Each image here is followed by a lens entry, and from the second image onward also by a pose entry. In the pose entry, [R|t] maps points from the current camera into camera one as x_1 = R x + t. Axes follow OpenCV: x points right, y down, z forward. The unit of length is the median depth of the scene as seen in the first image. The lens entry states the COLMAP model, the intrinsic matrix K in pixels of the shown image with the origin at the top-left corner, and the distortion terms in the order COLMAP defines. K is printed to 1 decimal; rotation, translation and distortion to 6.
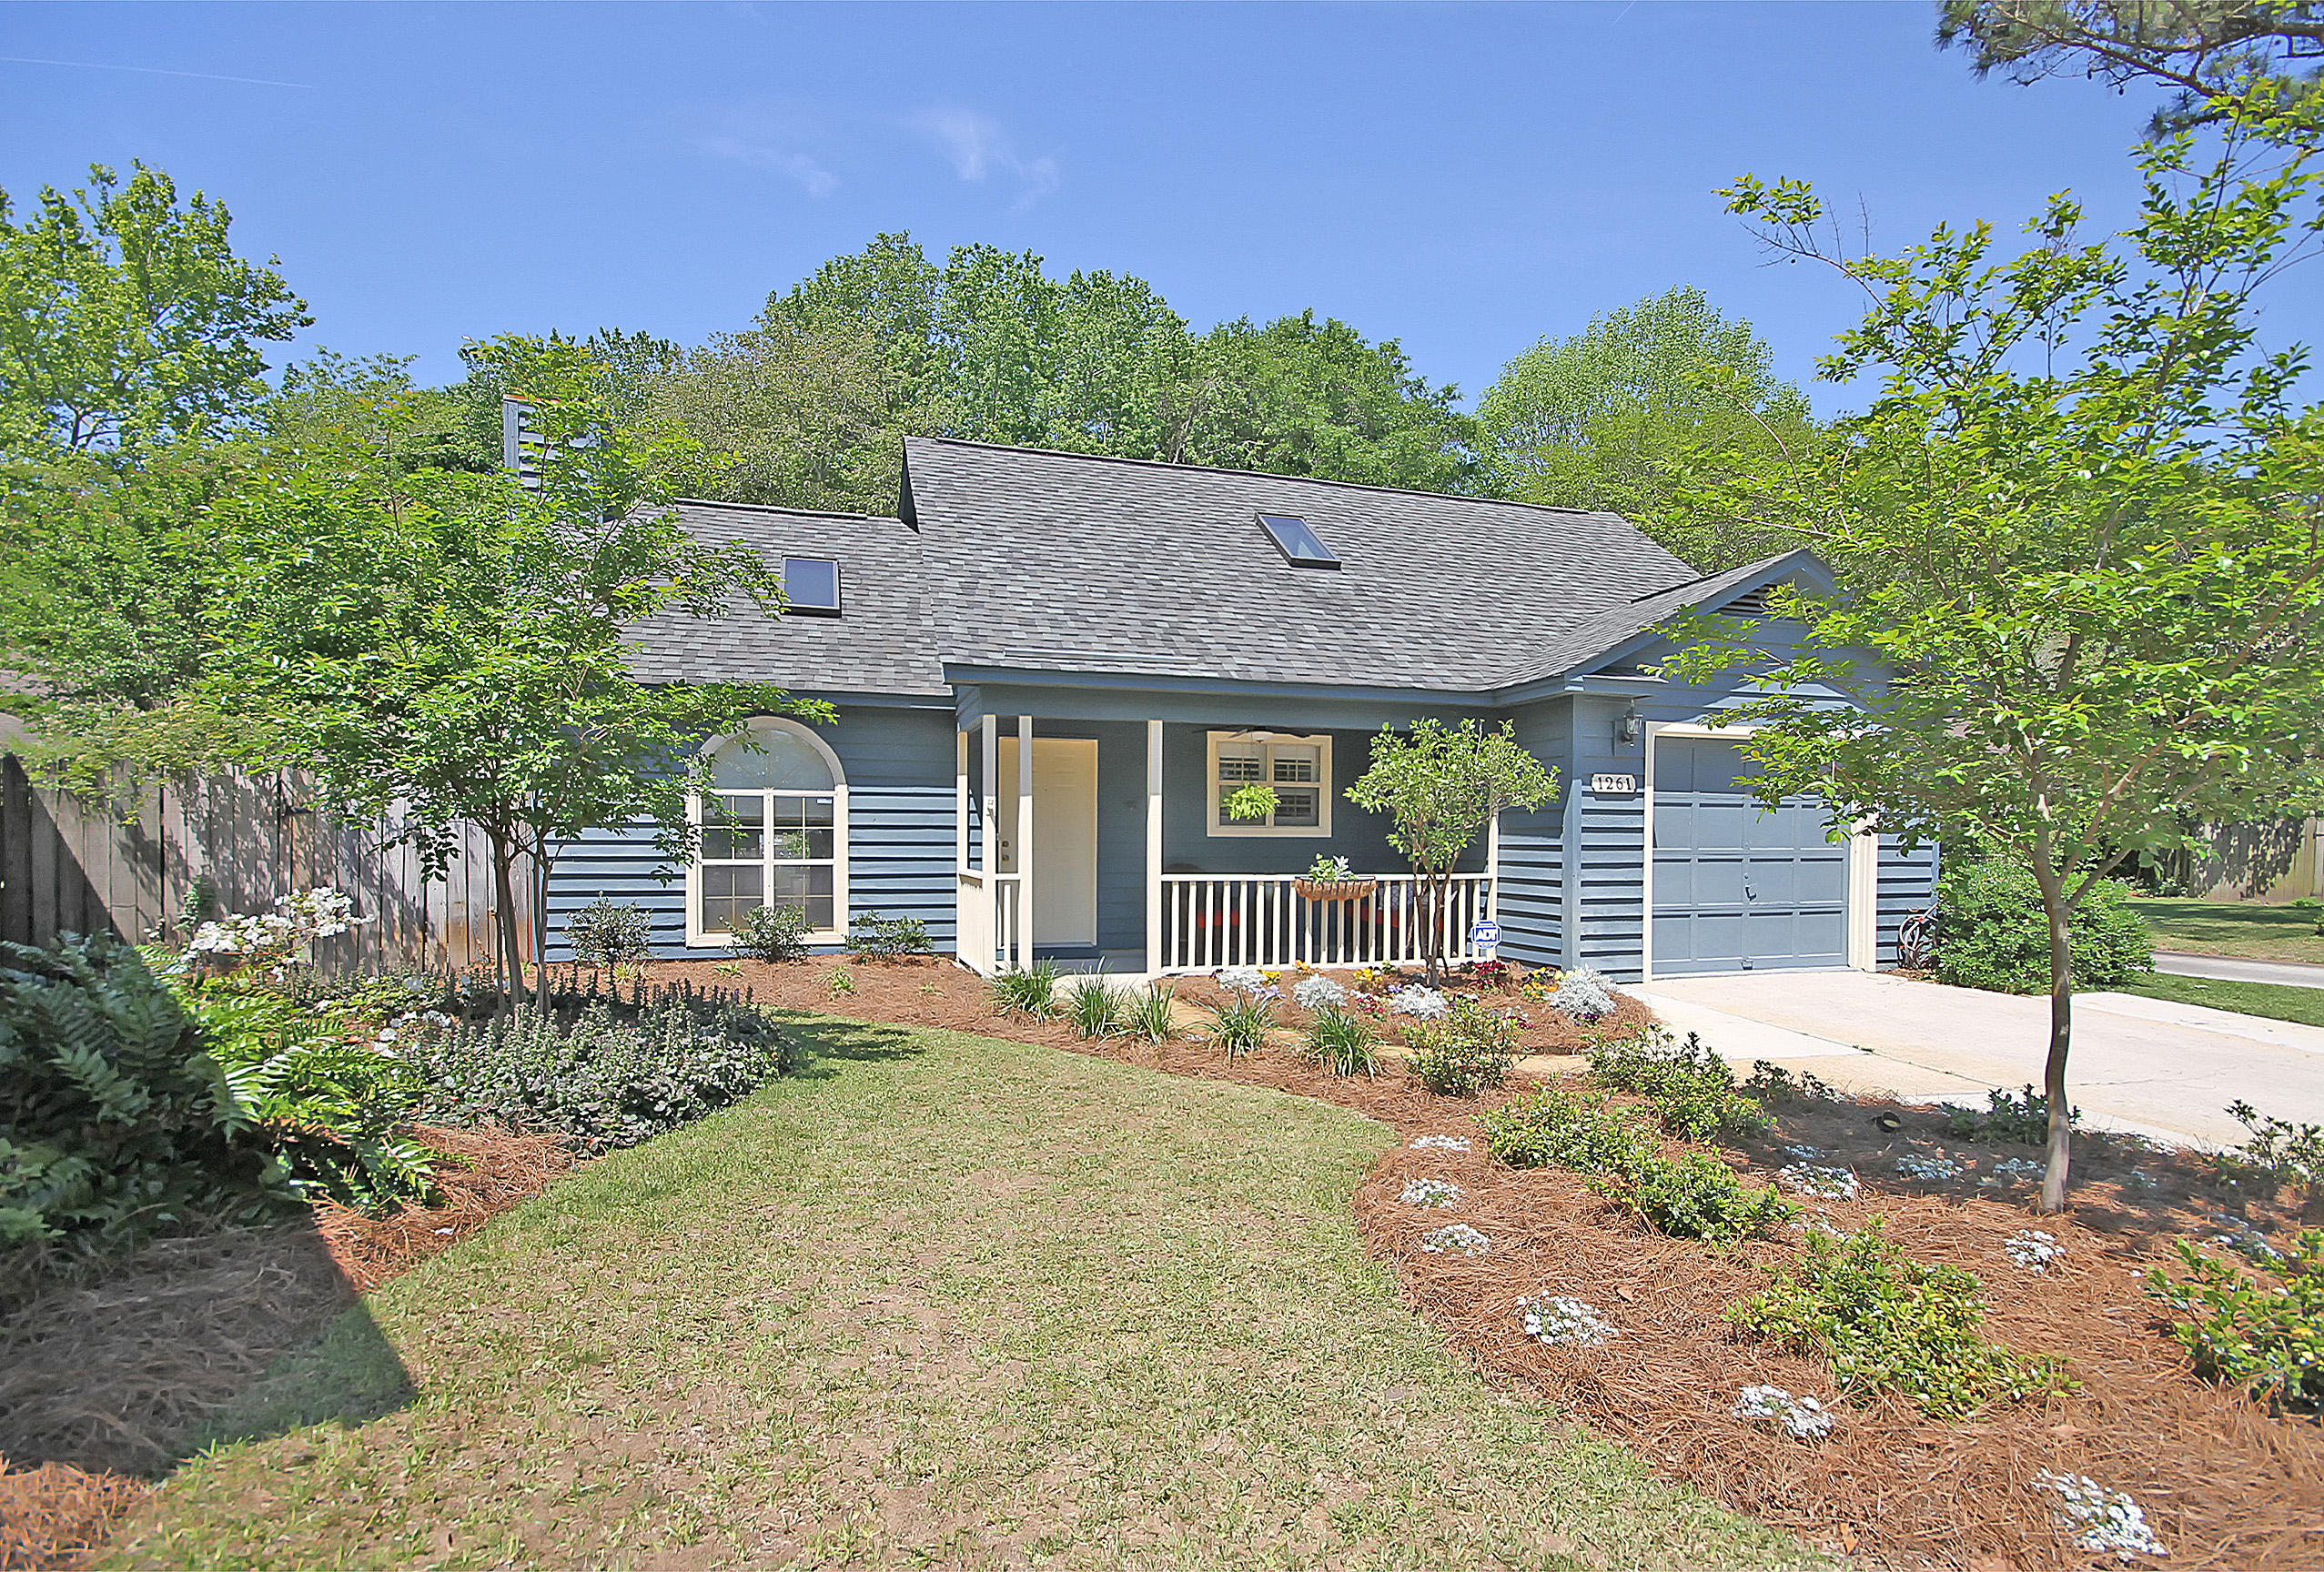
lens RADIAL K [[1104.0, 0, 1204.3], [0, 1104.0, 828.3], [0, 0, 1]] dist [0.005951, -0.008840]
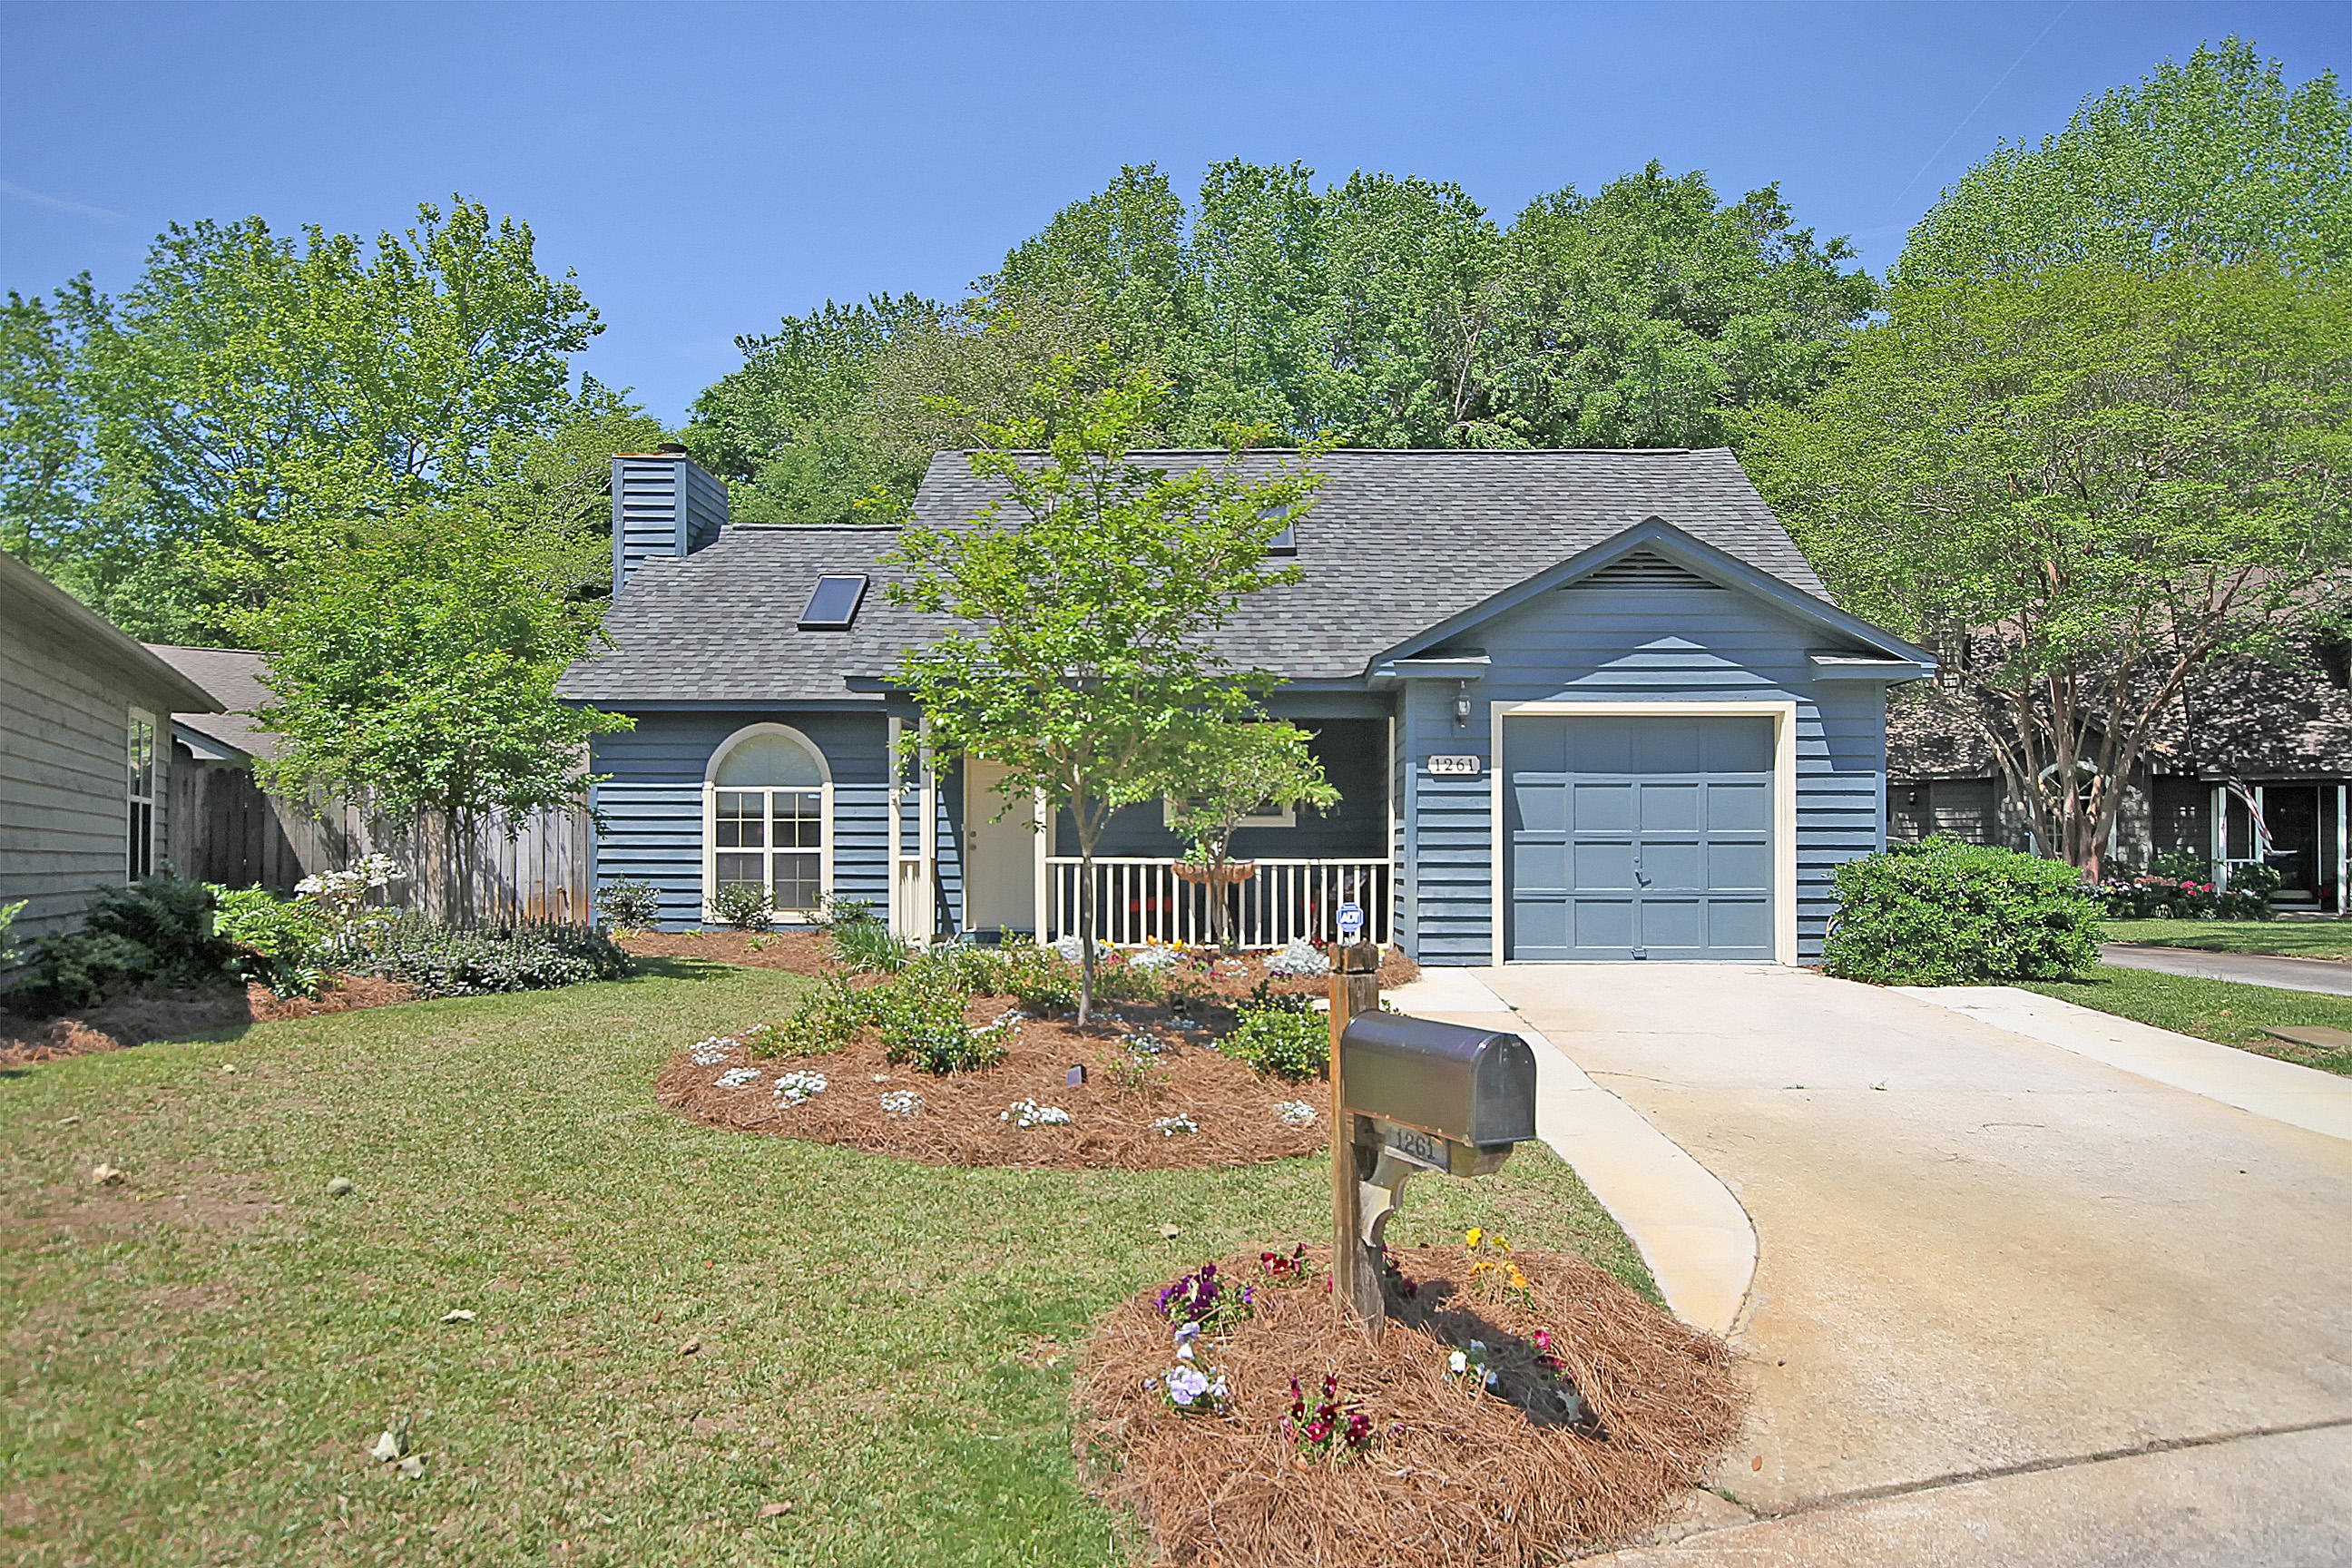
lens RADIAL K [[1485.4, 0, 1183.6], [0, 1485.4, 787.0], [0, 0, 1]] dist [0.002535, 0.018446]
pose [[0.943643, -0.017306, -0.330511, 0.534160], [0.003779, 0.999130, -0.041529, 0.031260], [0.330942, 0.037940, 0.942888, -0.317405]]
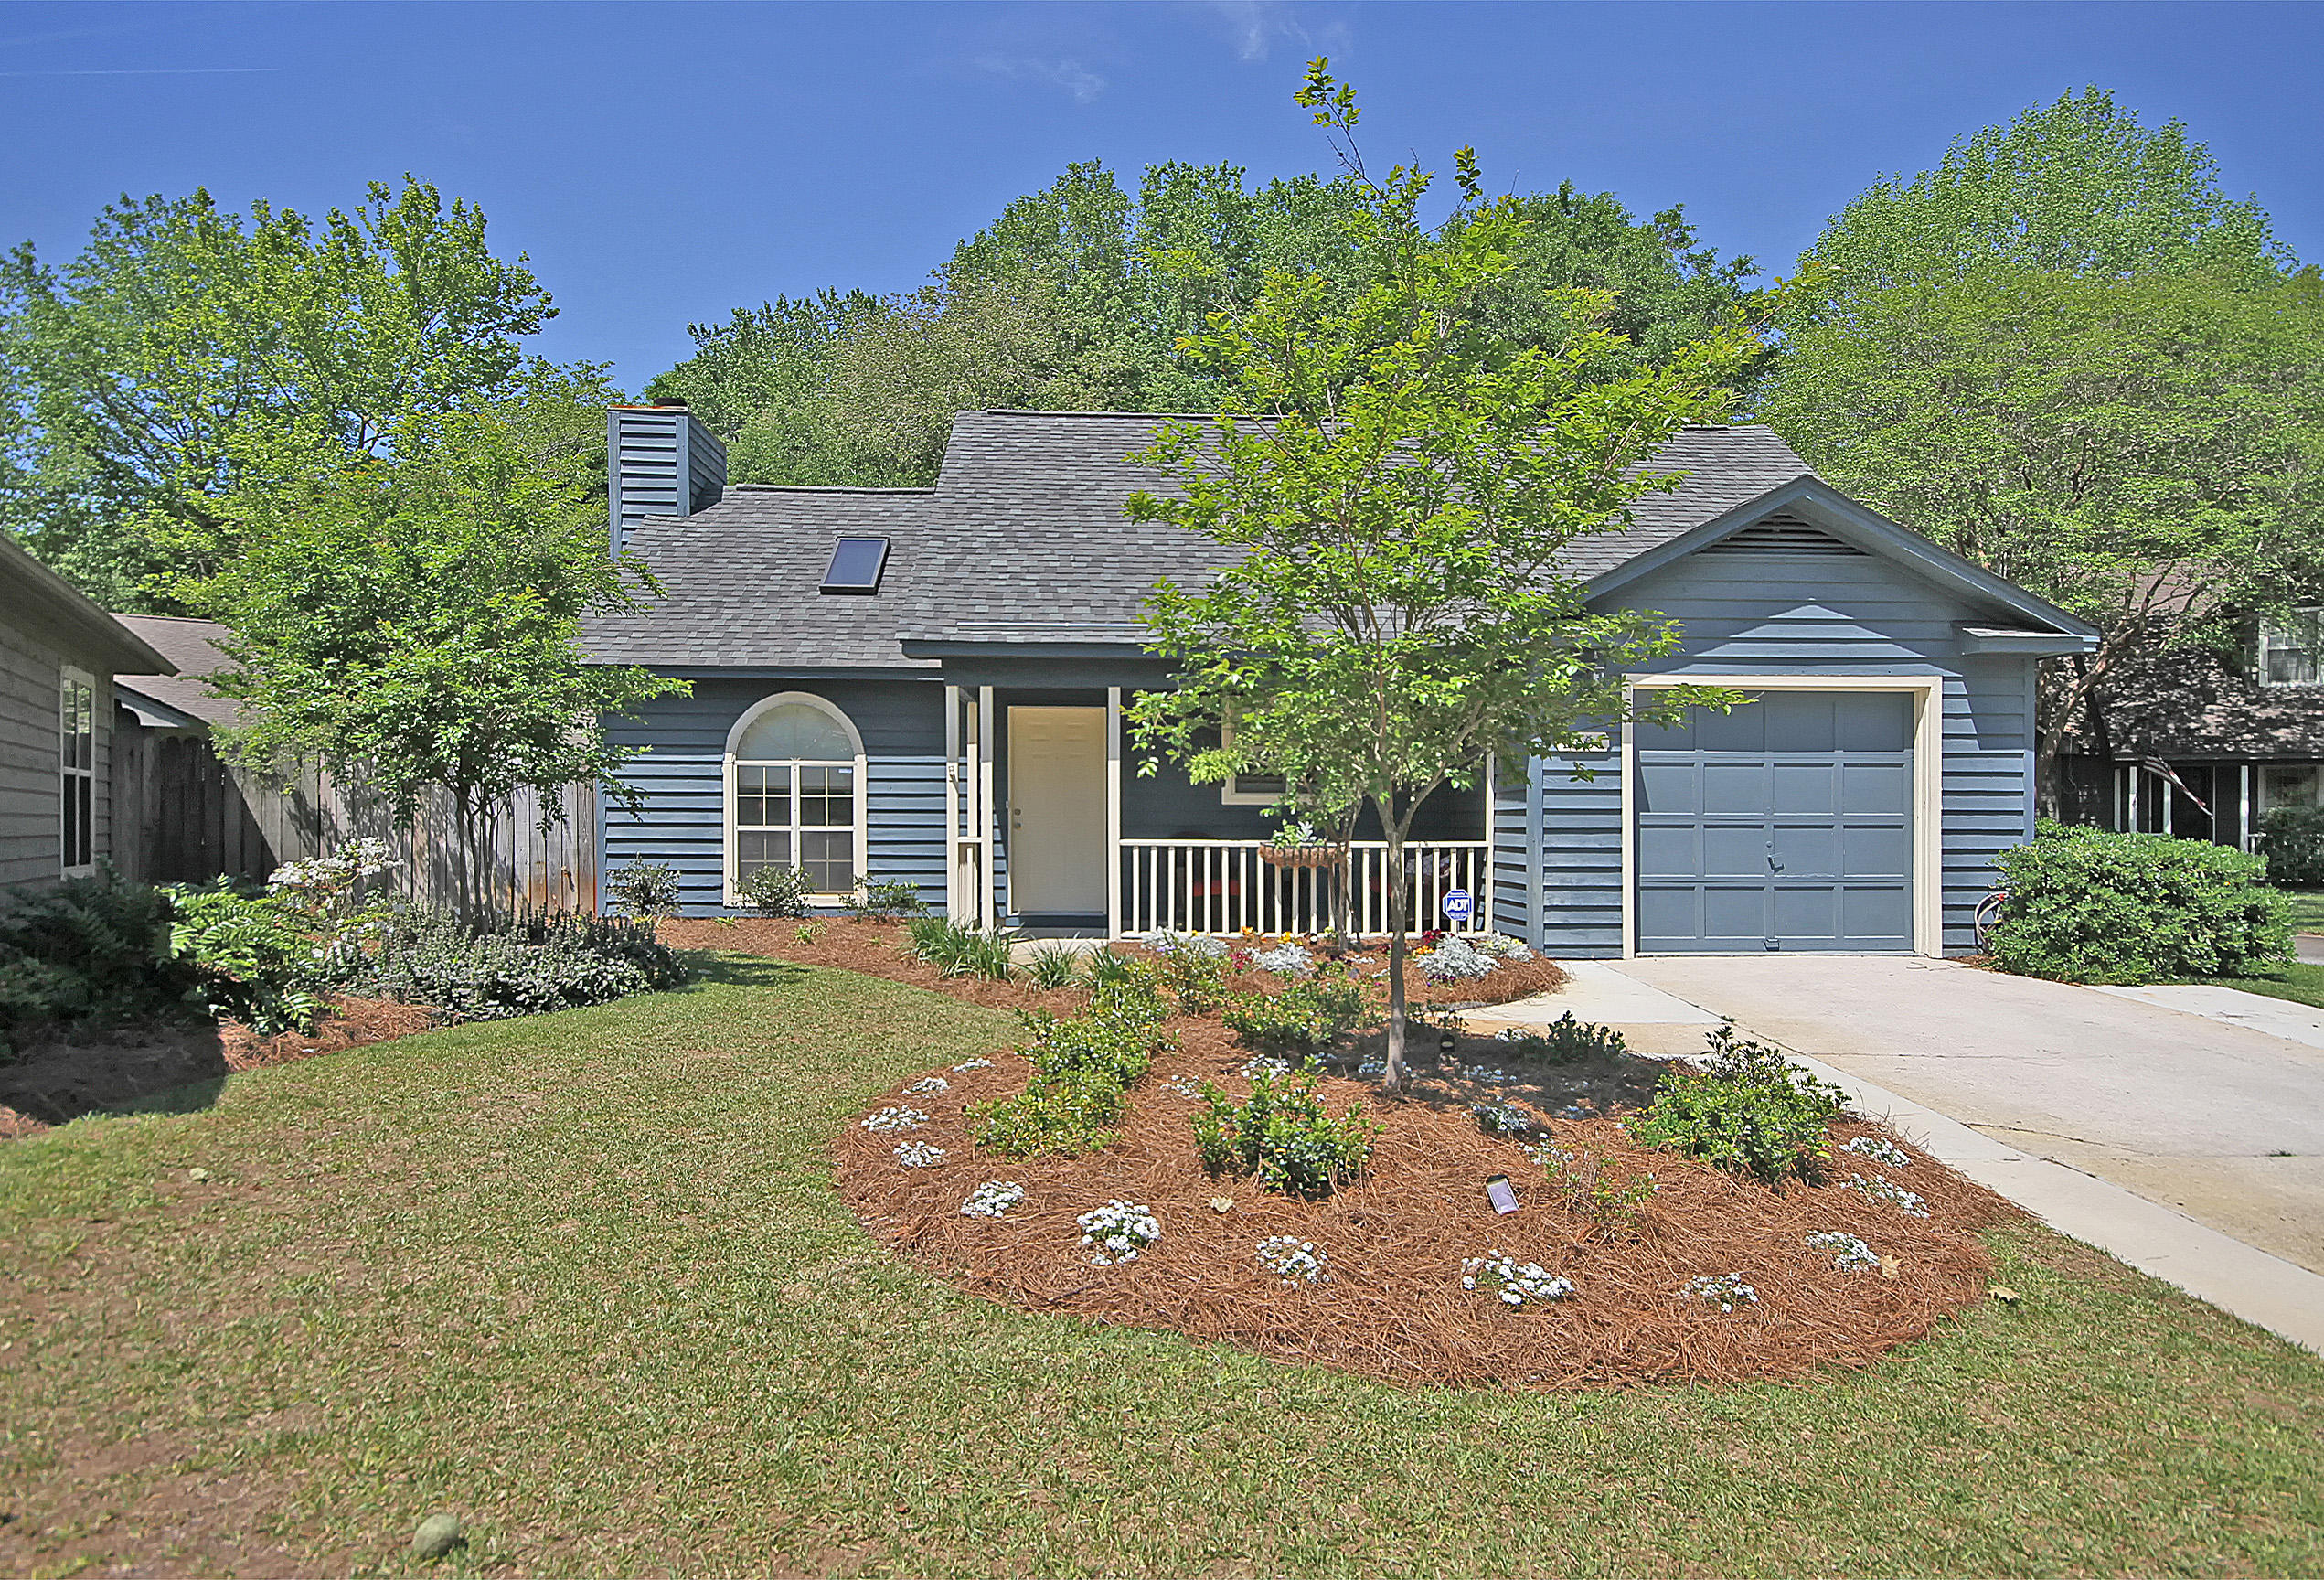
lens RADIAL K [[1323.4, 0, 1183.3], [0, 1323.4, 789.2], [0, 0, 1]] dist [0.016654, -0.005176]
pose [[0.966205, -0.006381, -0.257697, 0.304898], [0.001633, 0.999825, -0.018635, 0.017522], [0.257771, 0.017585, 0.966046, -0.143032]]
